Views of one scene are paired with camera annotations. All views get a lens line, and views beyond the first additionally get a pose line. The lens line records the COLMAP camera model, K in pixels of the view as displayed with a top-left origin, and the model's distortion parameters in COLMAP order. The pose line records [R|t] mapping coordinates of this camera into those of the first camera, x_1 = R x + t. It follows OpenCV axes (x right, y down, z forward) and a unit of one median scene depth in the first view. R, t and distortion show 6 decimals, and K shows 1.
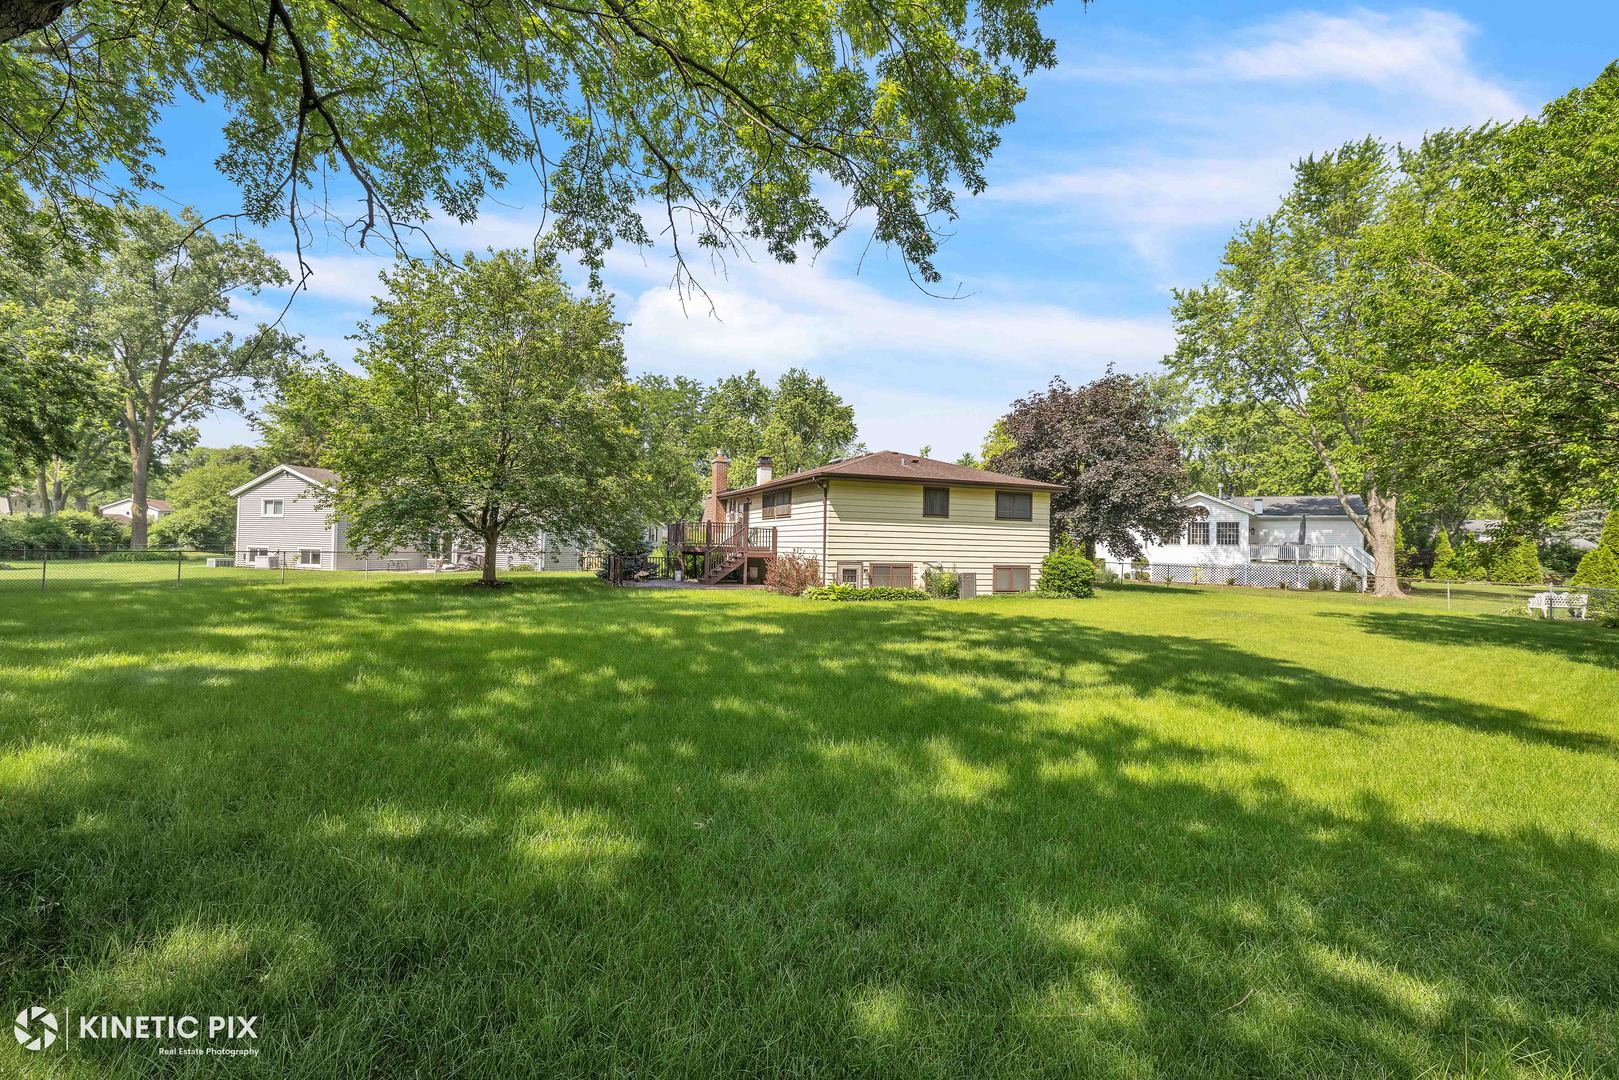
lens RADIAL K [[703.5, 0, 803.7], [0, 703.5, 532.0], [0, 0, 1]] dist [-0.000516, -0.000109]
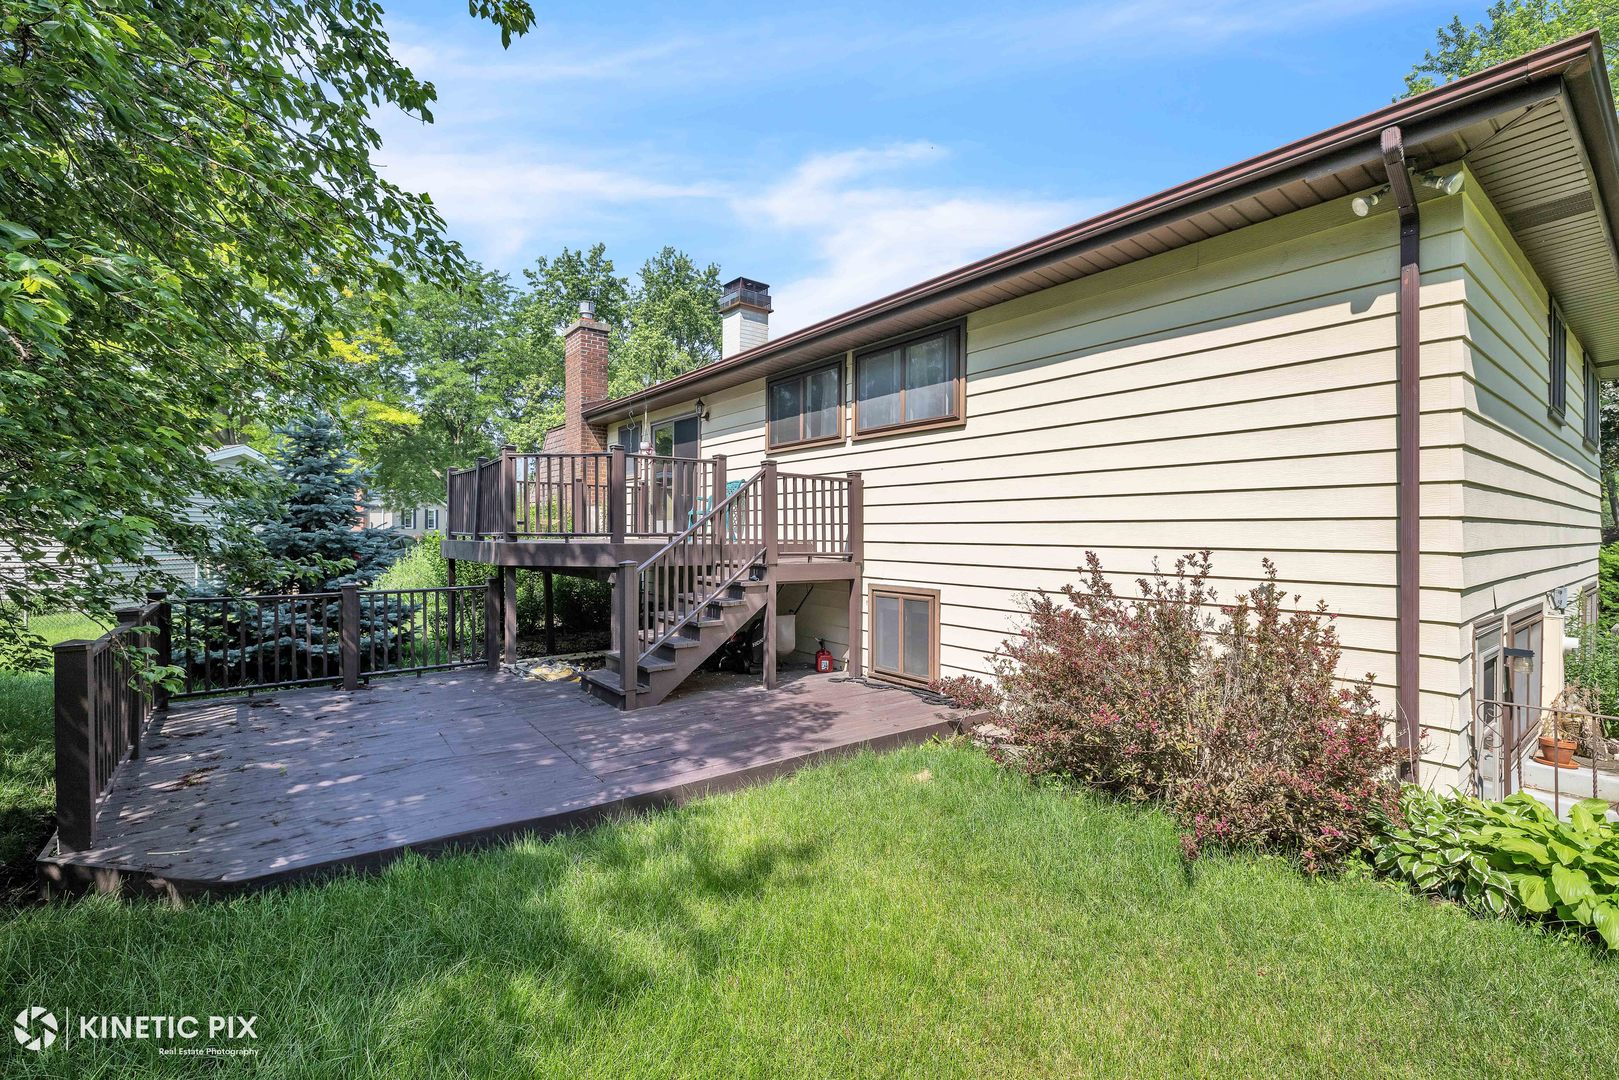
lens RADIAL K [[703.5, 0, 803.7], [0, 703.5, 532.0], [0, 0, 1]] dist [-0.000516, -0.000109]
pose [[0.963799, -0.014116, 0.266256, -0.127767], [0.008045, 0.999682, 0.023879, 0.009591], [-0.266508, -0.020873, 0.963607, 0.672536]]
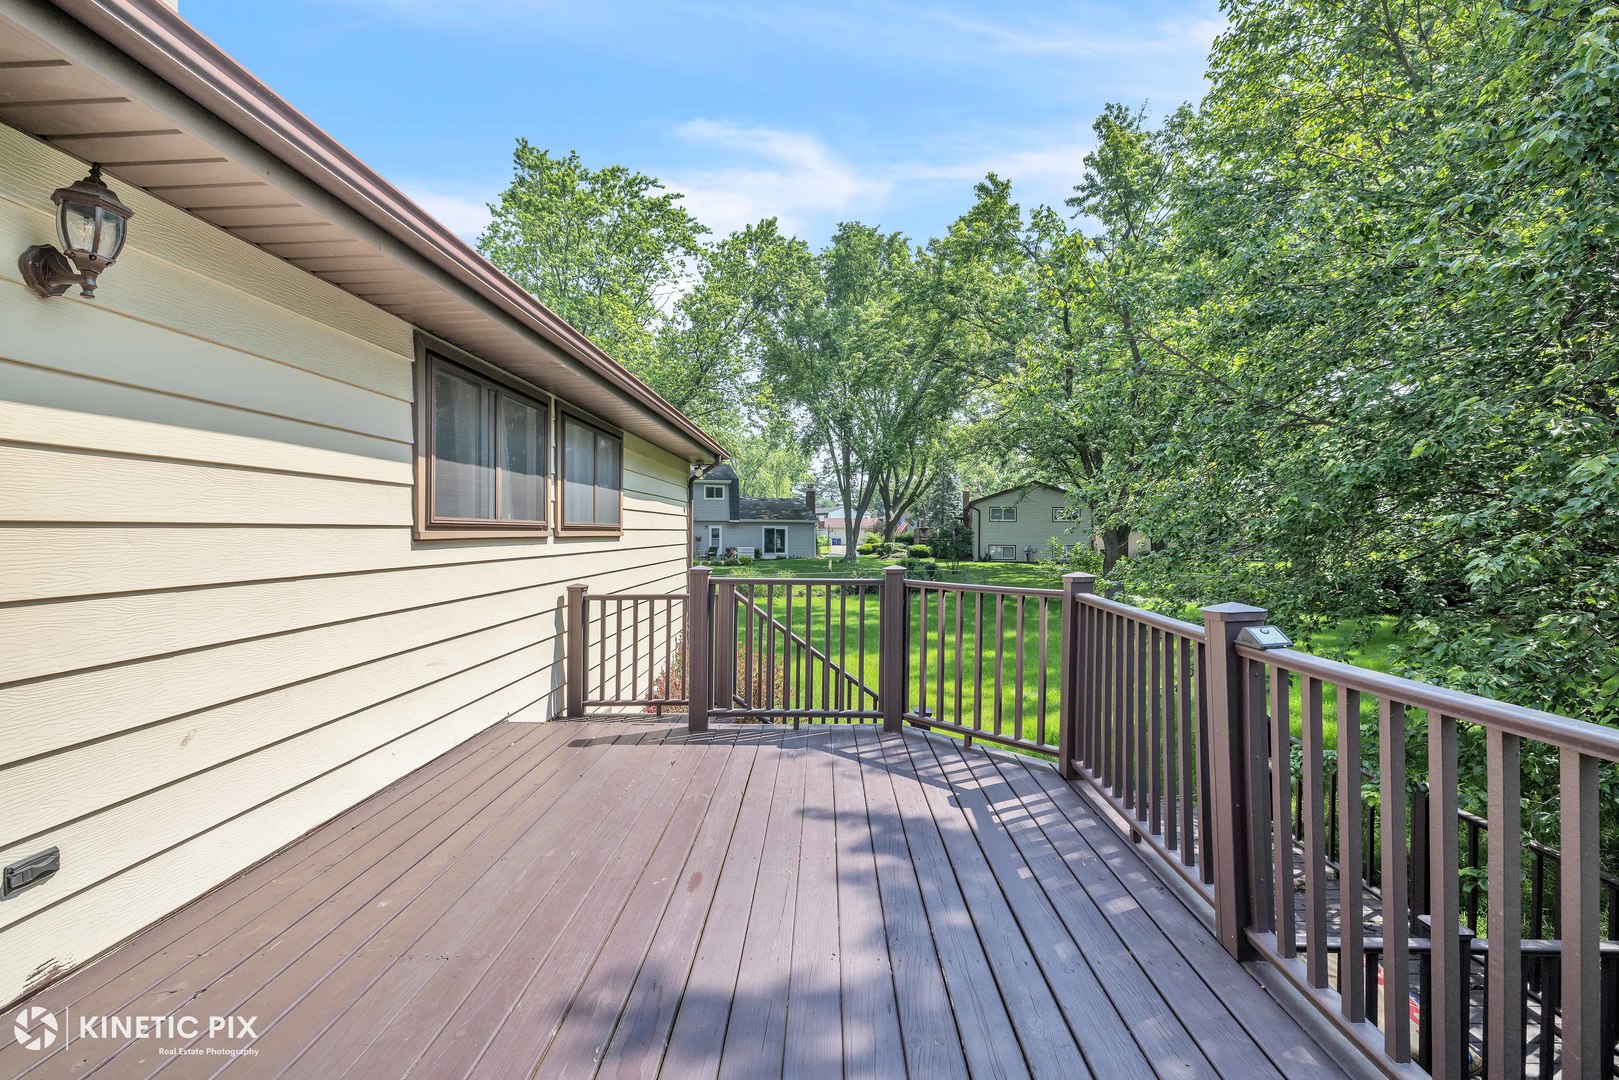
lens RADIAL K [[703.5, 0, 803.7], [0, 703.5, 532.0], [0, 0, 1]] dist [-0.000516, -0.000109]
pose [[-0.912908, -0.023681, 0.407477, -0.166125], [-0.029301, 0.999542, -0.007557, -0.021108], [-0.407112, -0.018839, -0.913184, 1.071441]]
